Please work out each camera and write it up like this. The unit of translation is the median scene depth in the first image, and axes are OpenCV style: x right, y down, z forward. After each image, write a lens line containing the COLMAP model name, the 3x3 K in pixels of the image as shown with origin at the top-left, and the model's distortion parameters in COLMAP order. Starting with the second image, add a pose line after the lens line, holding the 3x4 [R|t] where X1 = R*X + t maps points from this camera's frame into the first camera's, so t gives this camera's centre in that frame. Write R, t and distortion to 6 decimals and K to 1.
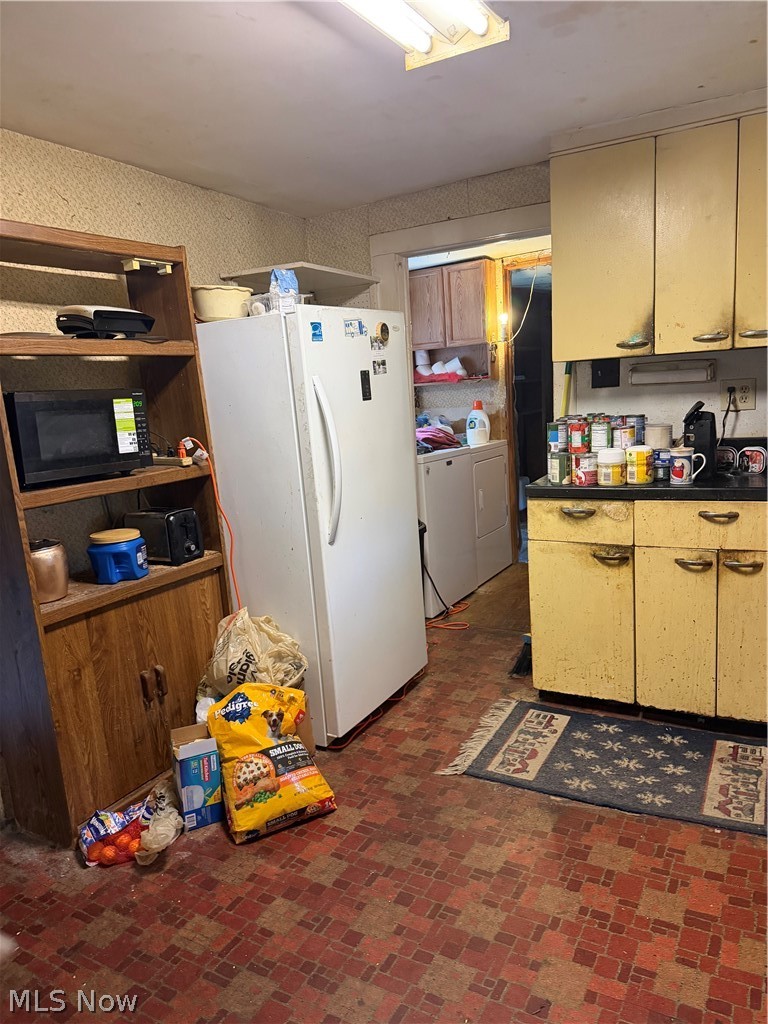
lens RADIAL K [[730.8, 0, 379.5], [0, 730.8, 509.5], [0, 0, 1]] dist [0.083018, -0.086448]
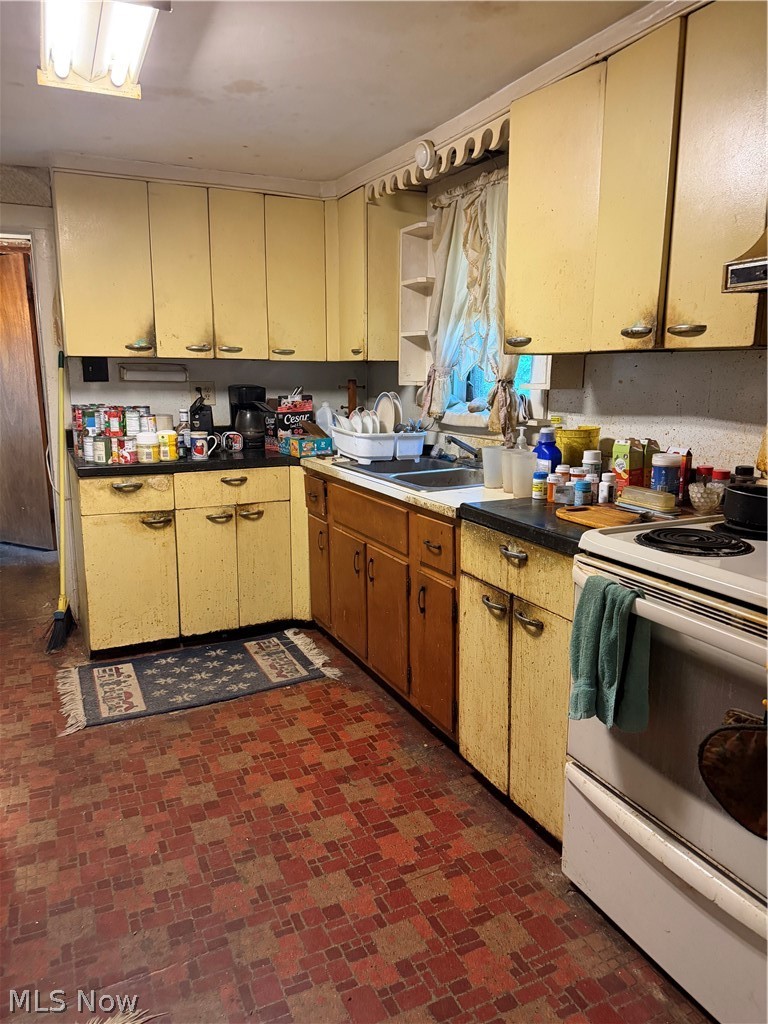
lens RADIAL K [[730.8, 0, 379.5], [0, 730.8, 509.5], [0, 0, 1]] dist [0.083018, -0.086448]
pose [[0.583337, -0.088953, 0.807345, -0.458034], [0.095073, 0.994630, 0.040895, 0.030700], [-0.806647, 0.052901, 0.588661, -0.016183]]
